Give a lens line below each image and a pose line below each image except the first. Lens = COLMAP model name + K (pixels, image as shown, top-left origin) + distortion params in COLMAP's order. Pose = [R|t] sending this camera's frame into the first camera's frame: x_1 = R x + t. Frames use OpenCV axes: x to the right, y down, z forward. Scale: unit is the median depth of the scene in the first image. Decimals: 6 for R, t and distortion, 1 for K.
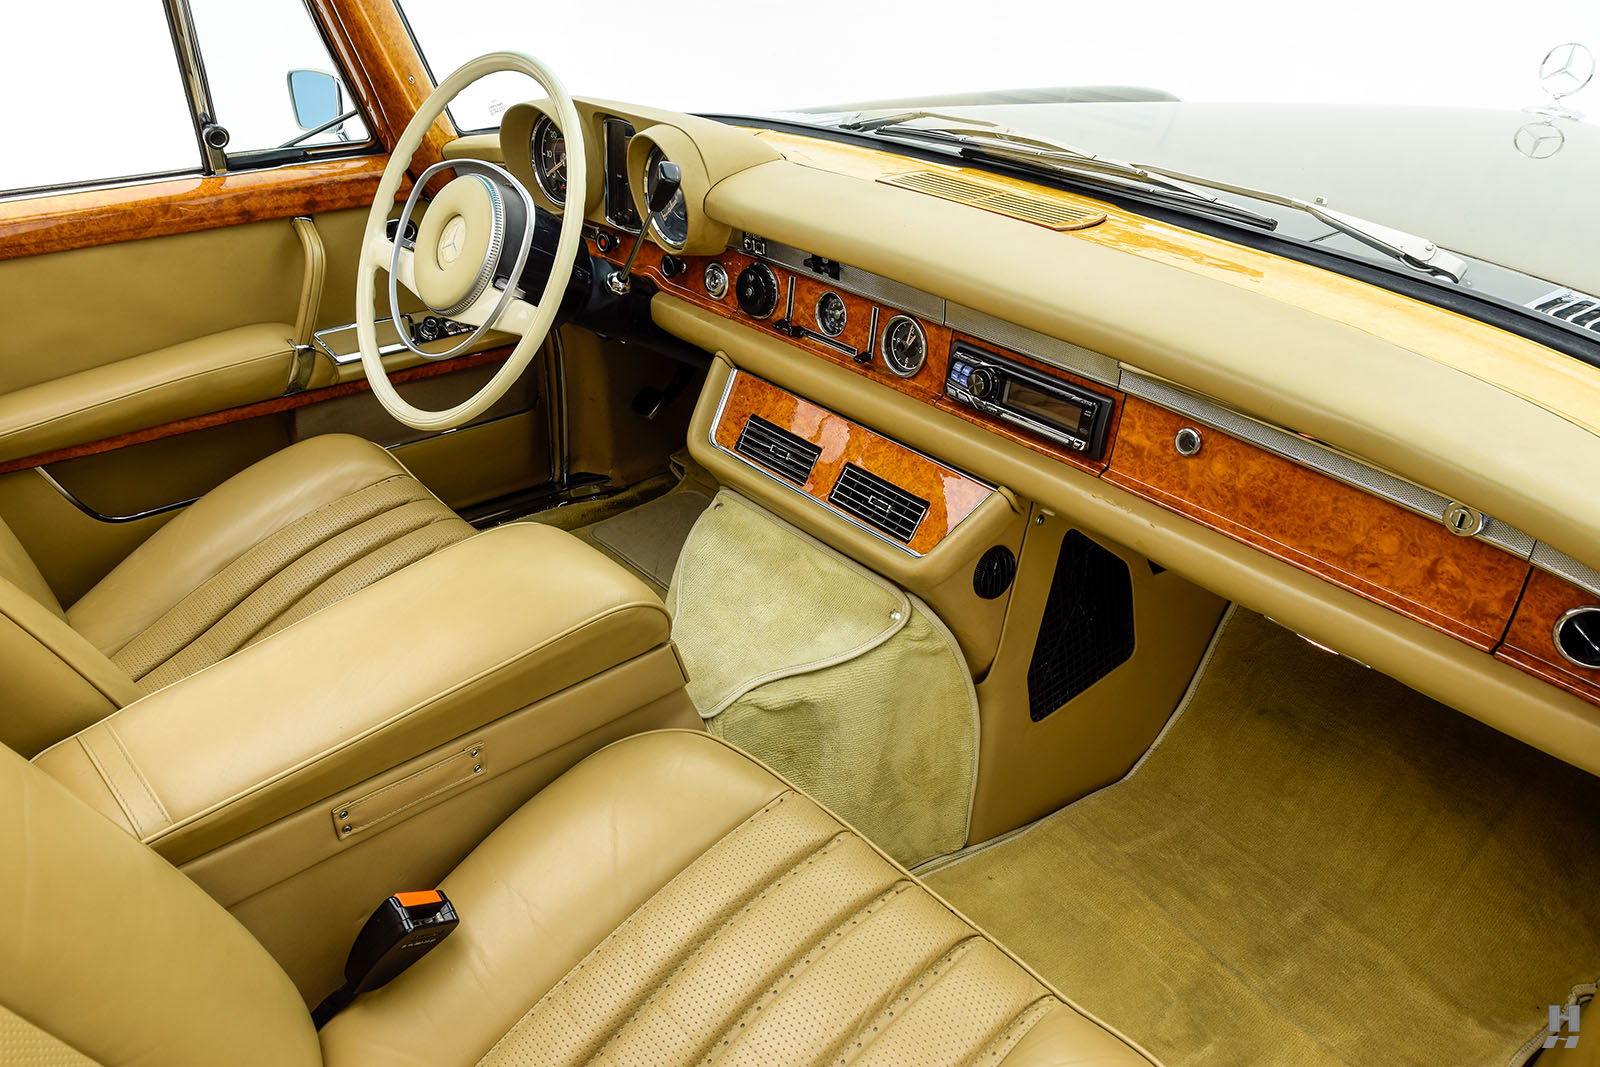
lens RADIAL K [[1196.2, 0, 807.2], [0, 1196.2, 519.5], [0, 0, 1]] dist [0.002872, -0.005842]
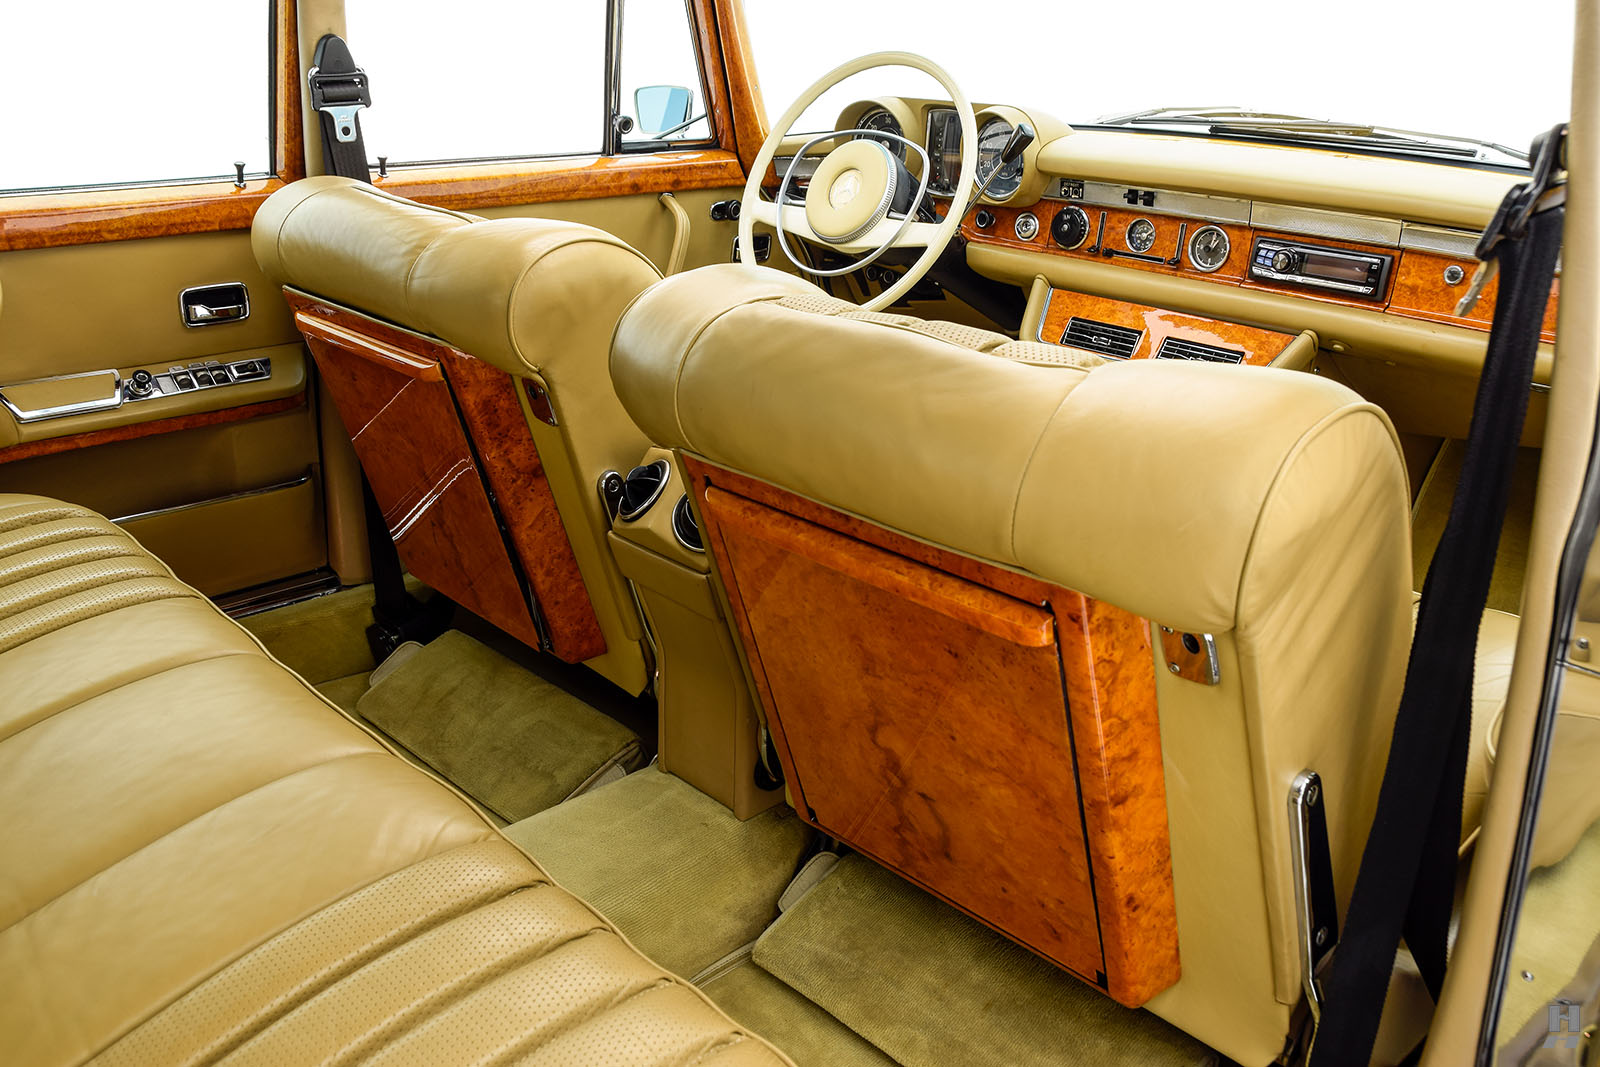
lens RADIAL K [[1342.6, 0, 804.8], [0, 1342.6, 530.2], [0, 0, 1]] dist [0.020284, -0.027452]
pose [[0.997697, -0.018167, 0.065349, -0.456069], [0.026332, 0.991637, -0.126344, 0.334329], [-0.062507, 0.127774, 0.989832, -0.425768]]
